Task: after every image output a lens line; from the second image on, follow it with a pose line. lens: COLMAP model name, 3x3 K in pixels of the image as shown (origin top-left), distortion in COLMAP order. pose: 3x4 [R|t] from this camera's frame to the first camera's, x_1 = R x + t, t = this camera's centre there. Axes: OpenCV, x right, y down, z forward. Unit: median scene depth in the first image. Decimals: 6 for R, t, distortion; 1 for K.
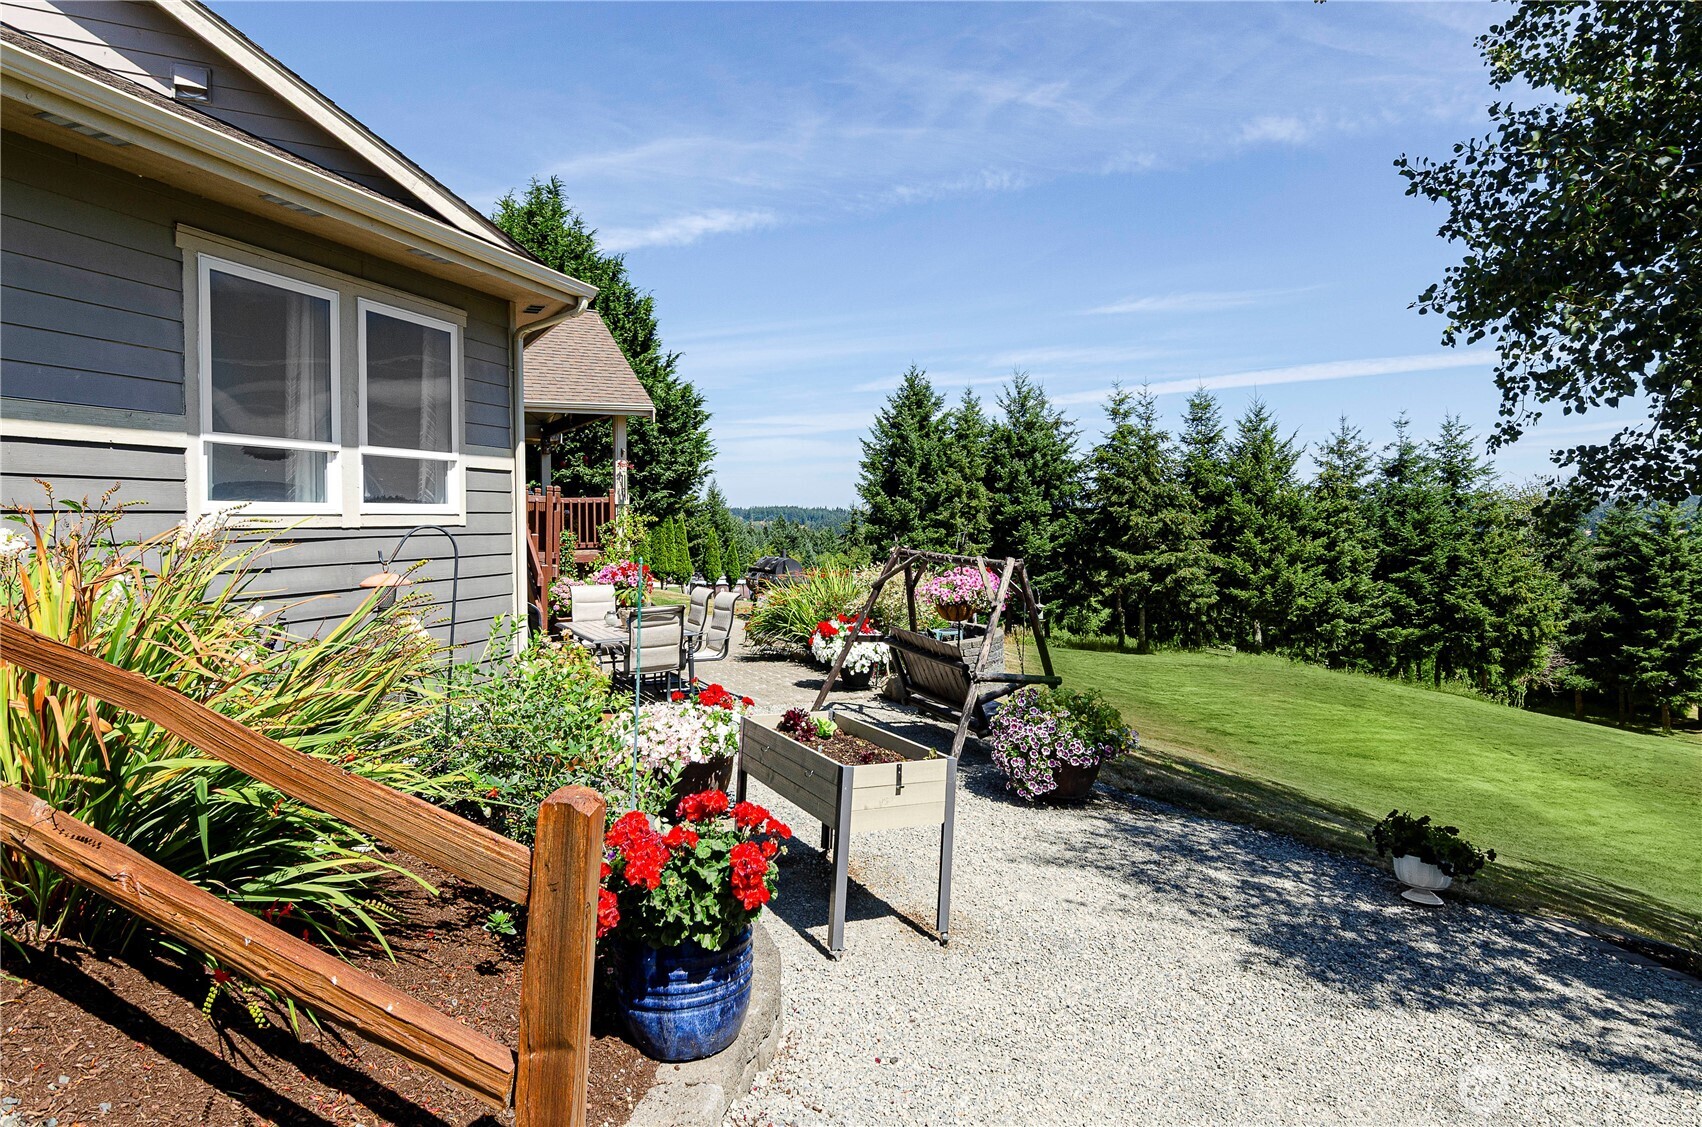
lens RADIAL K [[985.9, 0, 806.0], [0, 985.9, 525.7], [0, 0, 1]] dist [-0.006695, 0.001774]
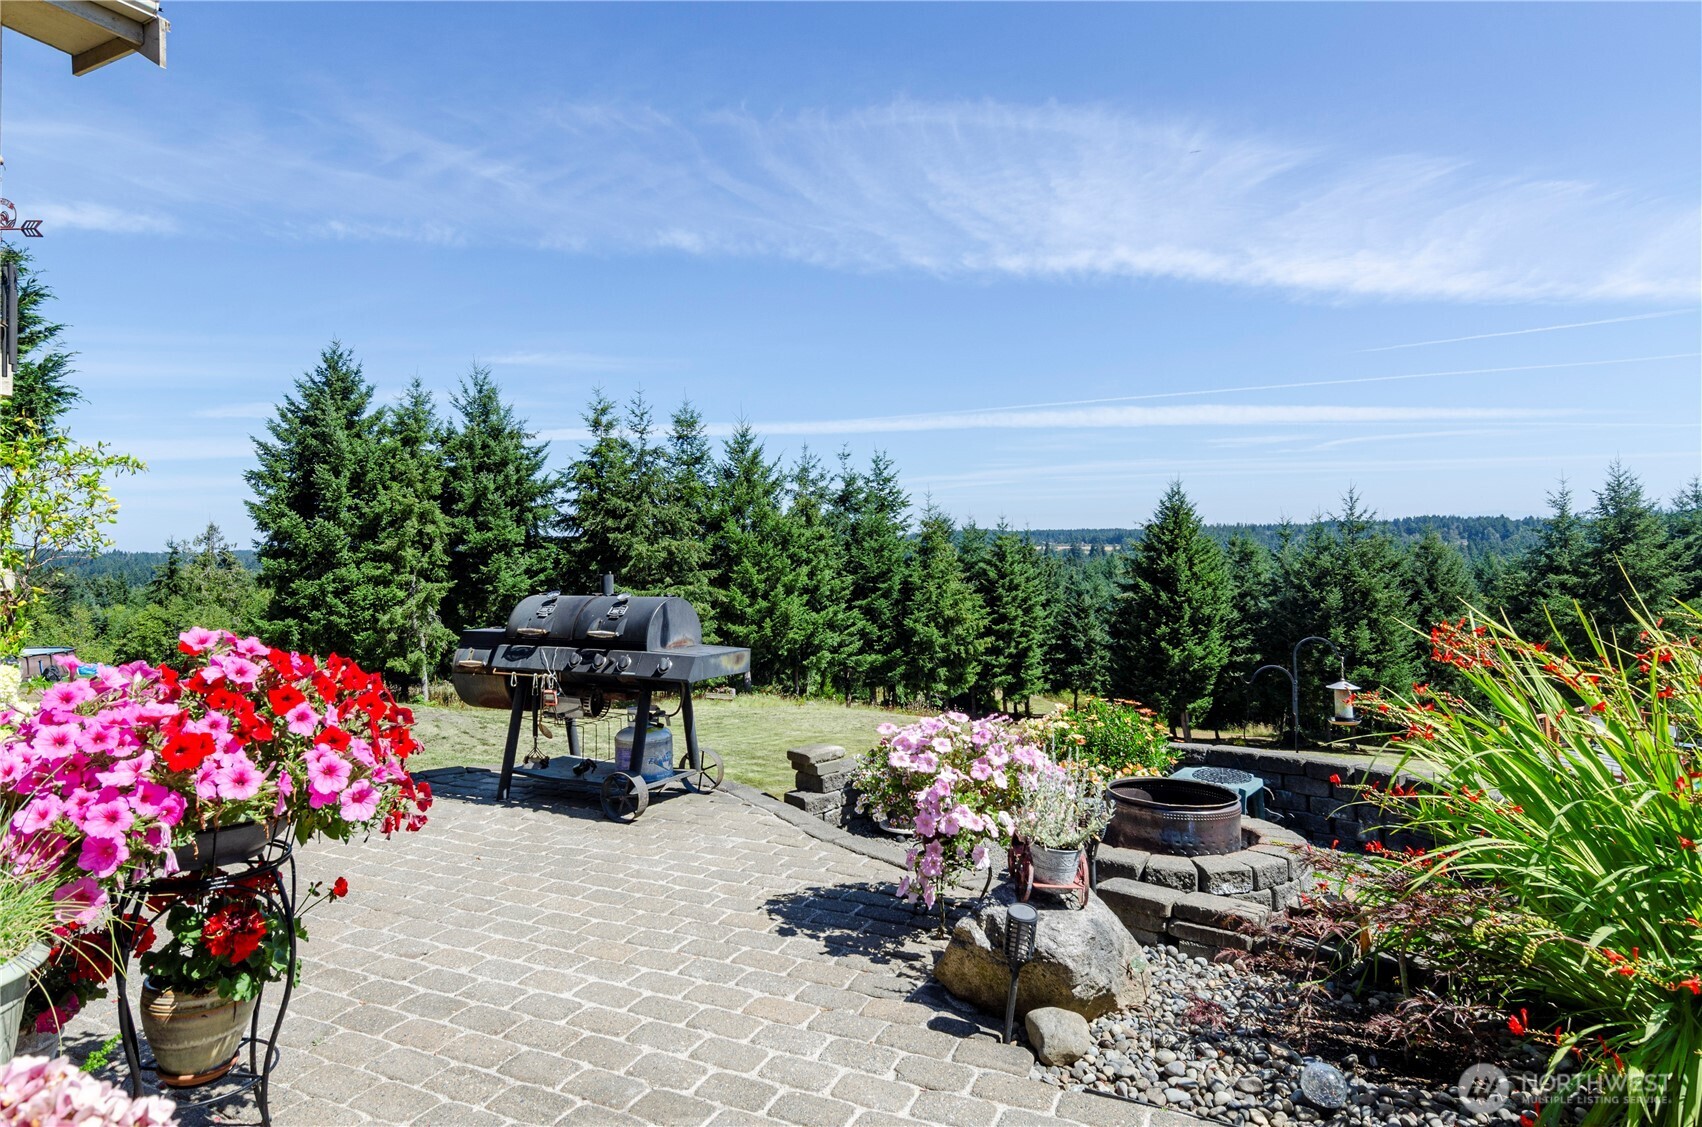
lens RADIAL K [[985.9, 0, 806.0], [0, 985.9, 525.7], [0, 0, 1]] dist [-0.006695, 0.001774]
pose [[0.798249, 0.008661, 0.602266, -0.054791], [0.016326, 0.999218, -0.036008, 0.006893], [-0.602107, 0.038576, 0.797483, 0.223485]]
